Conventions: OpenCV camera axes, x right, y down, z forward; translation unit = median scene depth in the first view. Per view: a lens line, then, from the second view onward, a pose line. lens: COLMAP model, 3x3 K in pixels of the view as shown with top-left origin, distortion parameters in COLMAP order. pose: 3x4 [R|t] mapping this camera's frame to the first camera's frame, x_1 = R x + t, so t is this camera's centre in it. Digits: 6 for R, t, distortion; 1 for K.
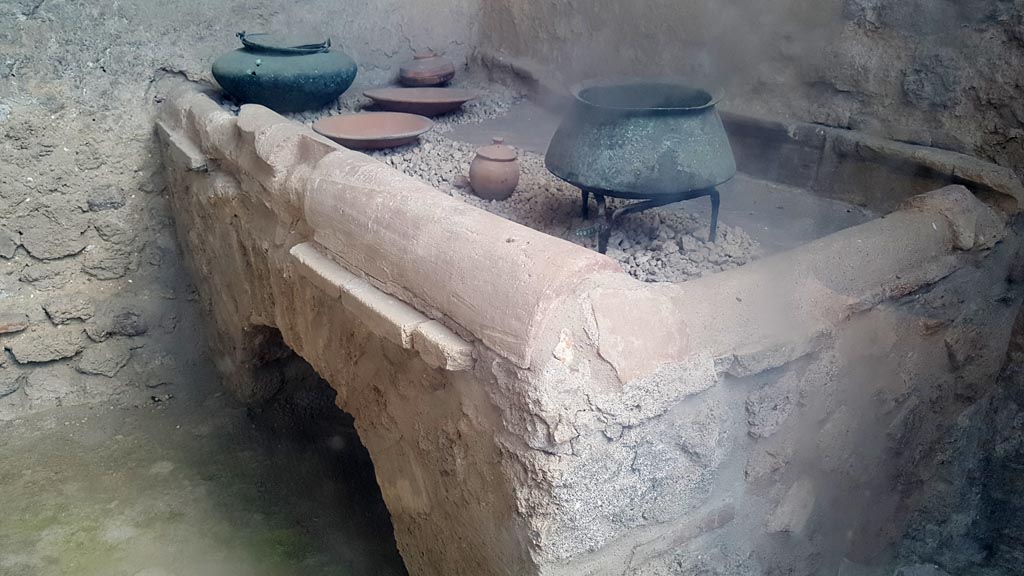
lens RADIAL K [[816.7, 0, 508.9], [0, 816.7, 283.7], [0, 0, 1]] dist [0.055052, -0.097441]
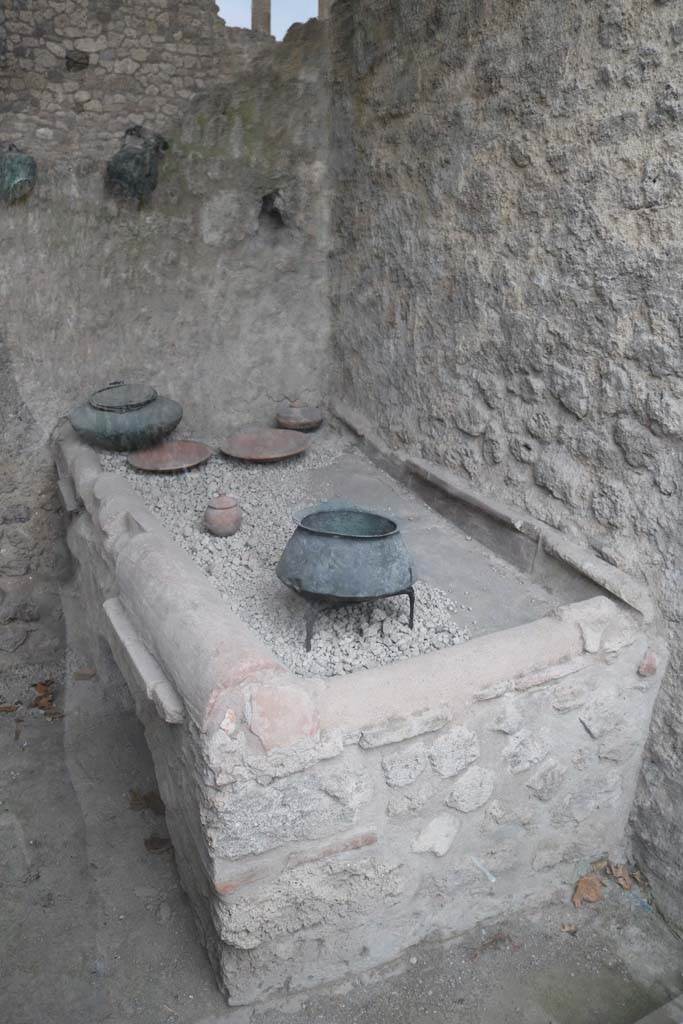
lens RADIAL K [[819.6, 0, 341.5], [0, 819.6, 512.0], [0, 0, 1]] dist [-0.133559, 0.001886]
pose [[0.989632, 0.069265, -0.125822, 0.365199], [-0.073361, 0.996906, -0.028210, -0.235481], [0.123479, 0.037148, 0.991652, -0.382795]]
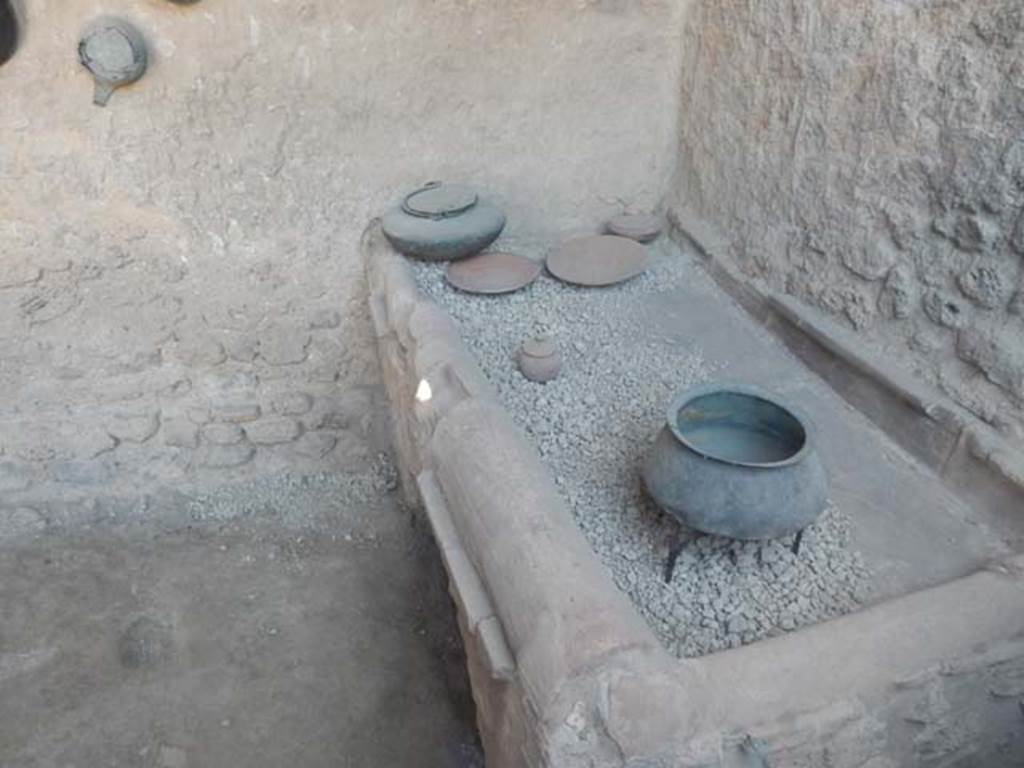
lens RADIAL K [[747.9, 0, 513.8], [0, 747.9, 393.0], [0, 0, 1]] dist [-0.006235, 0.007445]
pose [[0.954722, 0.159613, -0.251058, 0.146392], [-0.123679, 0.980454, 0.153012, -0.433312], [0.270574, -0.115034, 0.955802, 0.030889]]
